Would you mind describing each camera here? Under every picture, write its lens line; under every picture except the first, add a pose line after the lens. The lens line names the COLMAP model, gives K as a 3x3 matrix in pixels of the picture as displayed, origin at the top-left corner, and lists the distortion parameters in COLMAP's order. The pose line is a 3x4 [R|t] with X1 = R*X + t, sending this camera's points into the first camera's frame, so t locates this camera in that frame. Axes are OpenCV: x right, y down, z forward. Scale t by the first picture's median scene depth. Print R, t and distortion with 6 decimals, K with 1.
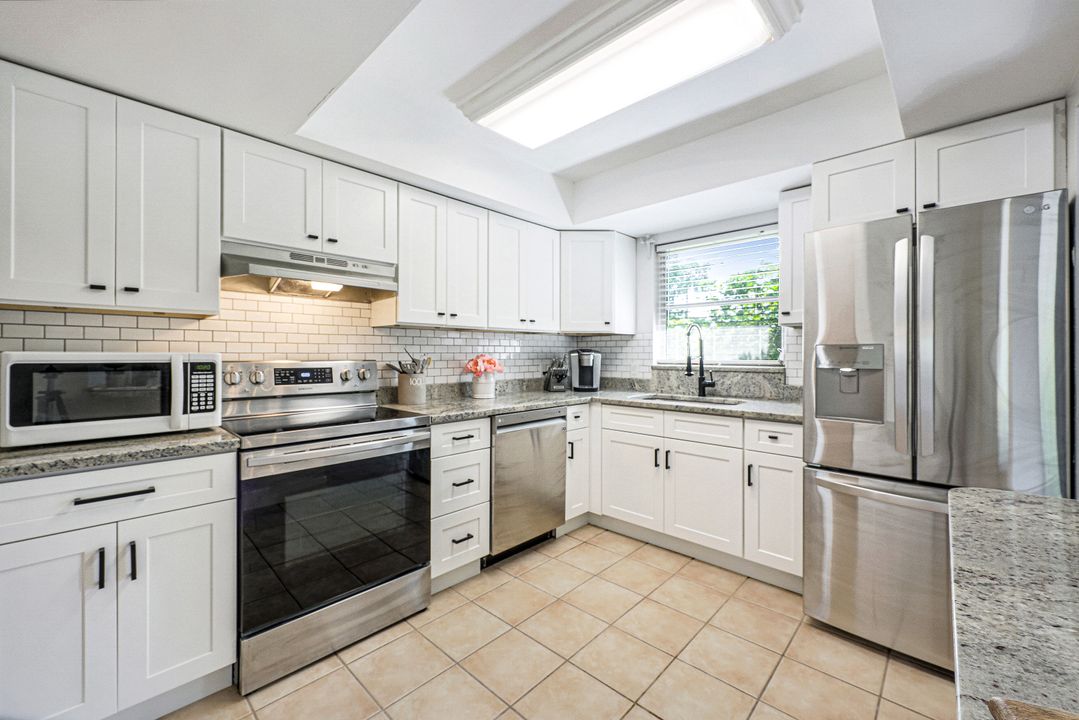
lens RADIAL K [[432.5, 0, 541.2], [0, 432.5, 351.8], [0, 0, 1]] dist [0.000318, -0.000114]
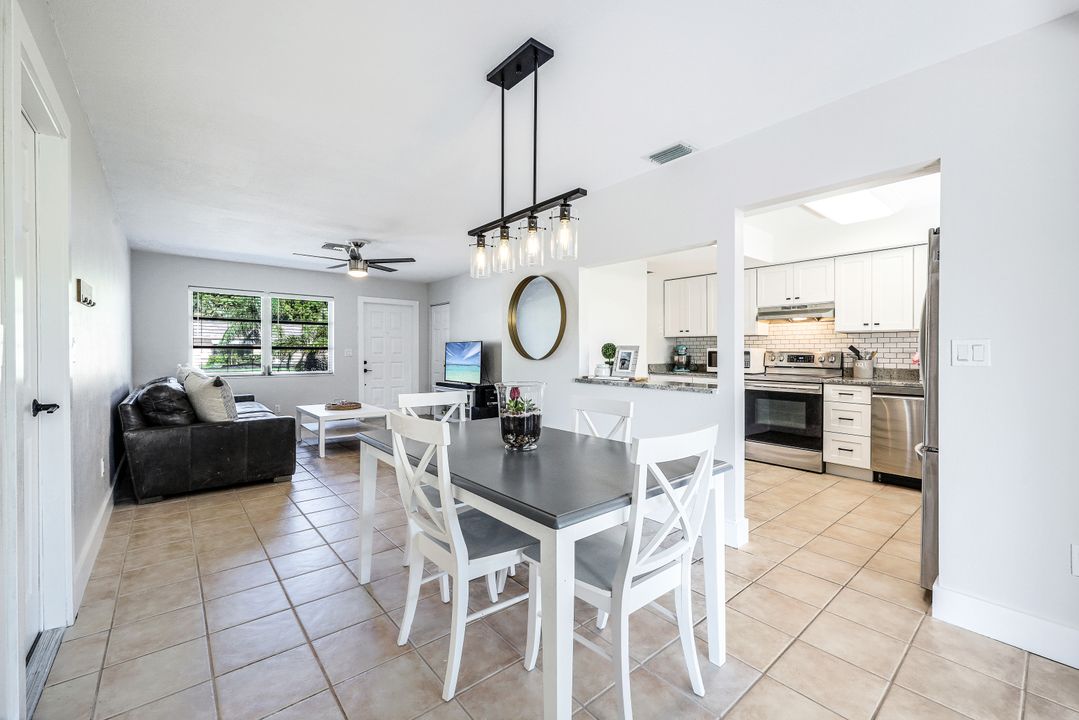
lens RADIAL K [[441.4, 0, 533.3], [0, 441.4, 352.3], [0, 0, 1]] dist [0.001894, -0.000349]
pose [[-0.122235, 0.001453, -0.992500, 1.734736], [0.005686, 0.999984, 0.000764, 0.012792], [0.992485, -0.005550, -0.122241, -0.076426]]
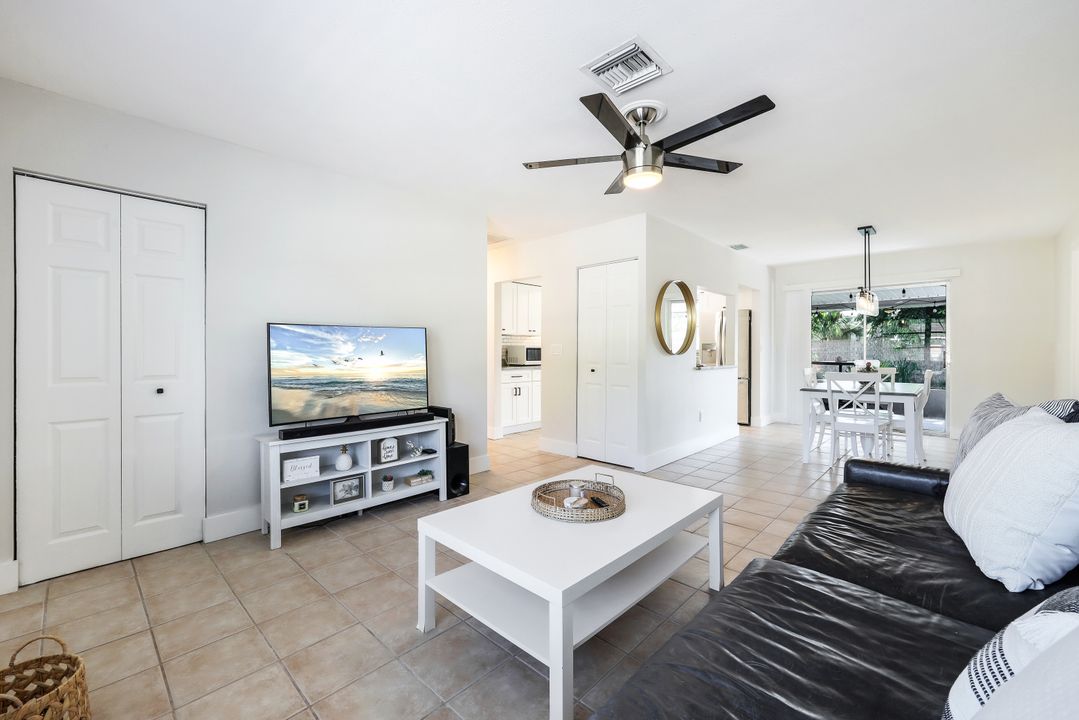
lens RADIAL K [[443.5, 0, 540.4], [0, 443.5, 353.9], [0, 0, 1]] dist [0.000828, 0.000034]
pose [[0.999994, -0.000429, -0.003308, -0.564361], [0.000477, 0.999895, 0.014505, 0.008625], [0.003301, -0.014507, 0.999889, -2.230331]]
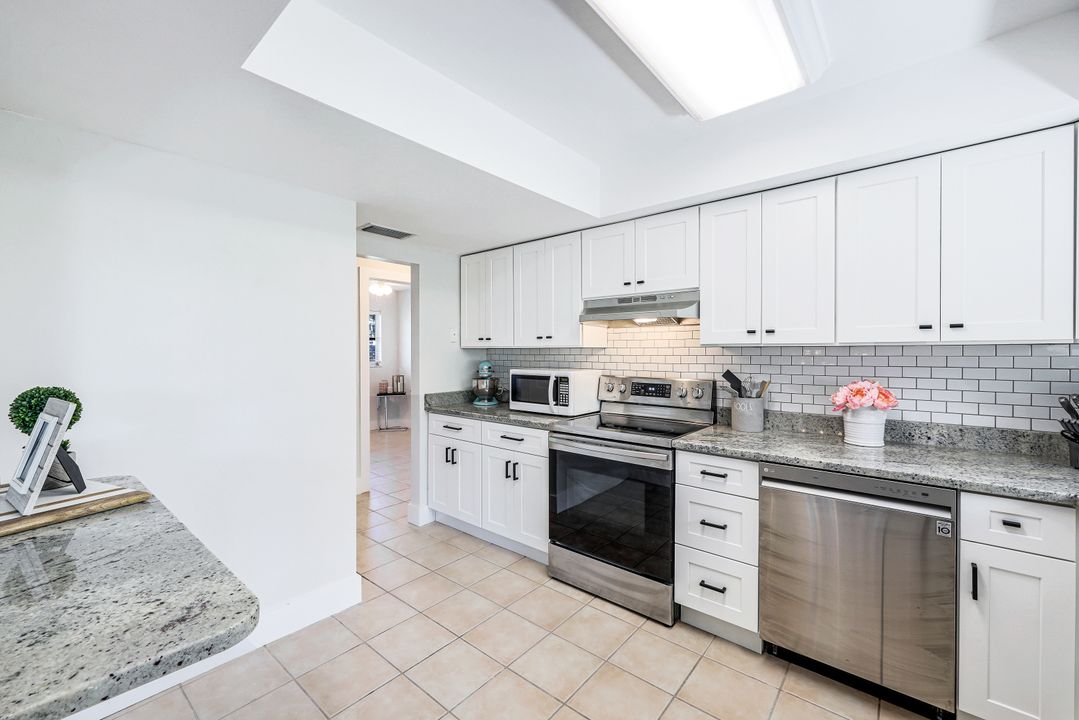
lens RADIAL K [[441.4, 0, 533.3], [0, 441.4, 352.3], [0, 0, 1]] dist [0.001894, -0.000349]
pose [[0.047455, -0.001553, -0.998872, 0.674600], [0.005308, 0.999985, -0.001303, -0.050434], [0.998859, -0.005240, 0.047462, 0.555655]]
